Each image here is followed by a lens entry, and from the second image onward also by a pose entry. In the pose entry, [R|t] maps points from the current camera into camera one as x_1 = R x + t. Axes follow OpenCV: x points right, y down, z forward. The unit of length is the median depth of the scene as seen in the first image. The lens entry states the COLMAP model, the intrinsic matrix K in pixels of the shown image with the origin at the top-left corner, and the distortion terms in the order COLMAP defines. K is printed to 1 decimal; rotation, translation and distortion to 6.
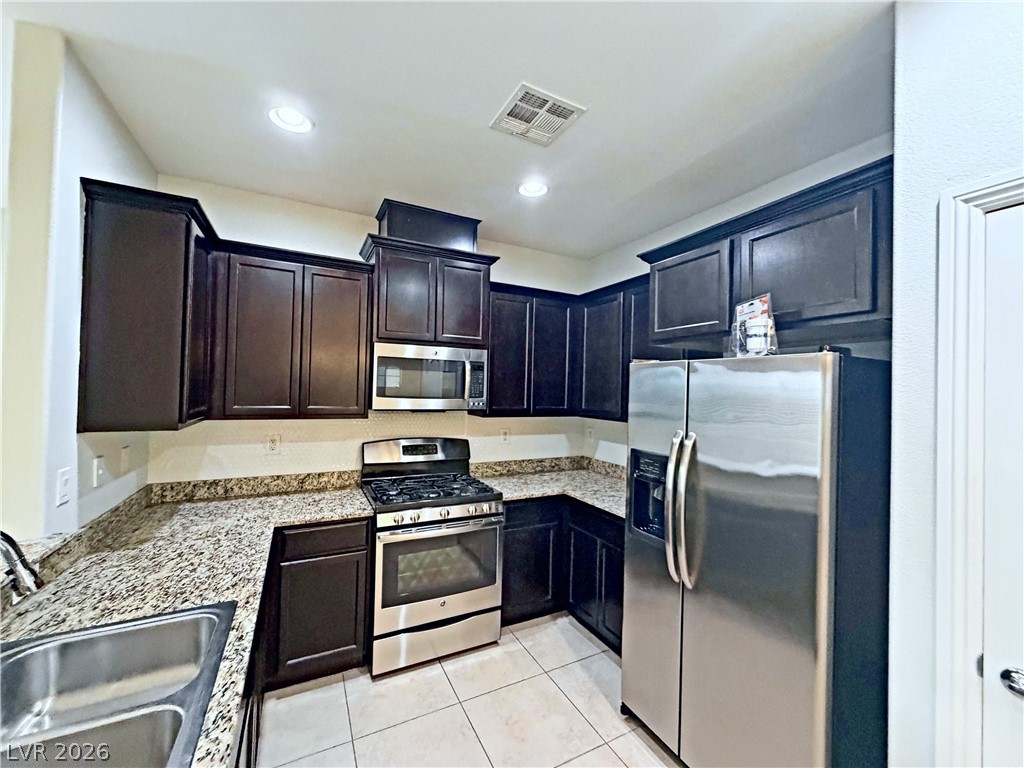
lens RADIAL K [[407.2, 0, 512.0], [0, 407.2, 384.0], [0, 0, 1]] dist [-0.001098, 0.000505]
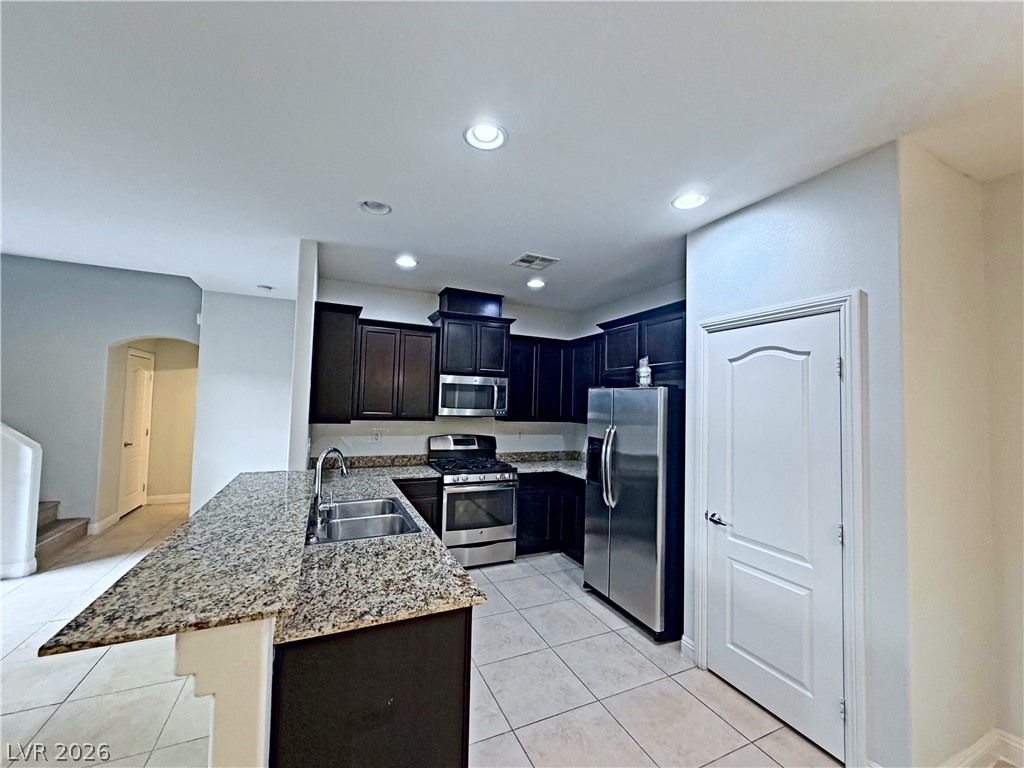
lens RADIAL K [[407.2, 0, 512.0], [0, 407.2, 384.0], [0, 0, 1]] dist [-0.001098, 0.000505]
pose [[0.998858, 0.001292, -0.047759, 0.032707], [-0.002956, 0.999390, -0.034806, -0.007155], [0.047685, 0.034907, 0.998252, -0.616072]]
